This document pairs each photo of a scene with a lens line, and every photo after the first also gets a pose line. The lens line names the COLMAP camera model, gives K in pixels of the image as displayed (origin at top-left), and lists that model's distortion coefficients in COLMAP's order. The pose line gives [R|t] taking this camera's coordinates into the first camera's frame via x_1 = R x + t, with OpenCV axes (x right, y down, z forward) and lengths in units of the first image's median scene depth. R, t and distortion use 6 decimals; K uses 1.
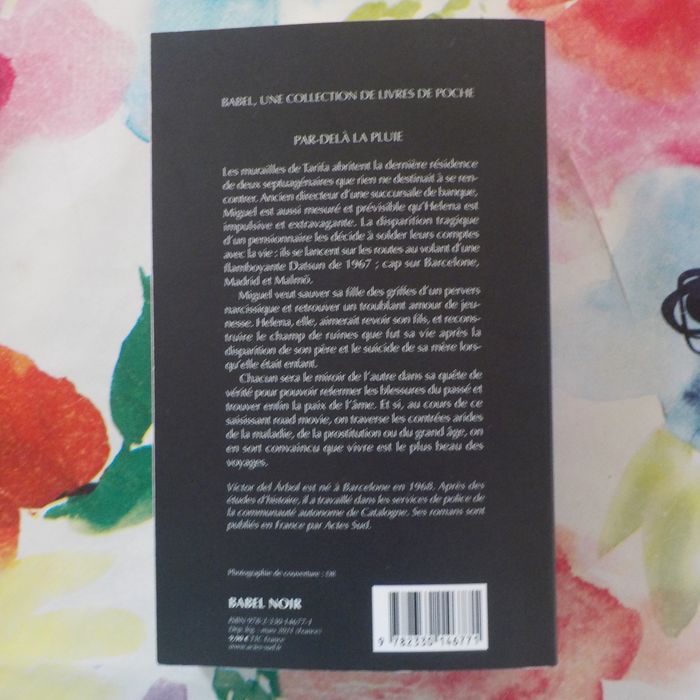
lens RADIAL K [[781.8, 0, 326.4], [0, 781.8, 361.9], [0, 0, 1]] dist [0.004407, 0.000000]
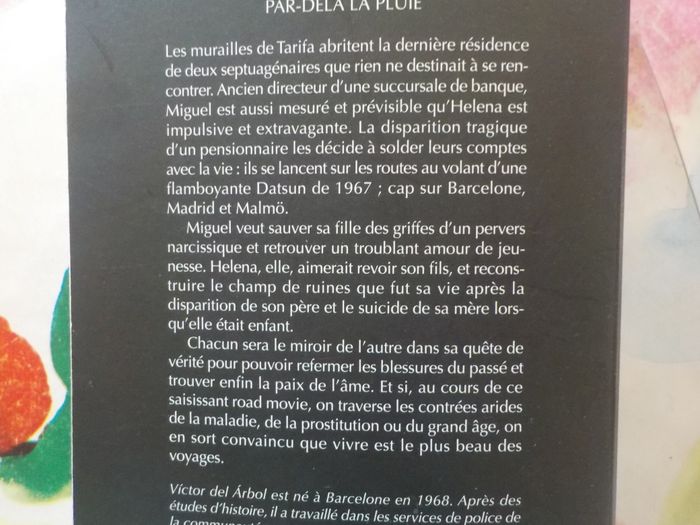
lens RADIAL K [[606.8, 0, 352.1], [0, 606.8, 266.2], [0, 0, 1]] dist [0.000725, 0.002504]
pose [[0.999754, 0.021169, -0.006672, 0.039586], [-0.020711, 0.997835, 0.062417, -0.078578], [0.007979, -0.062264, 0.998028, 0.398706]]
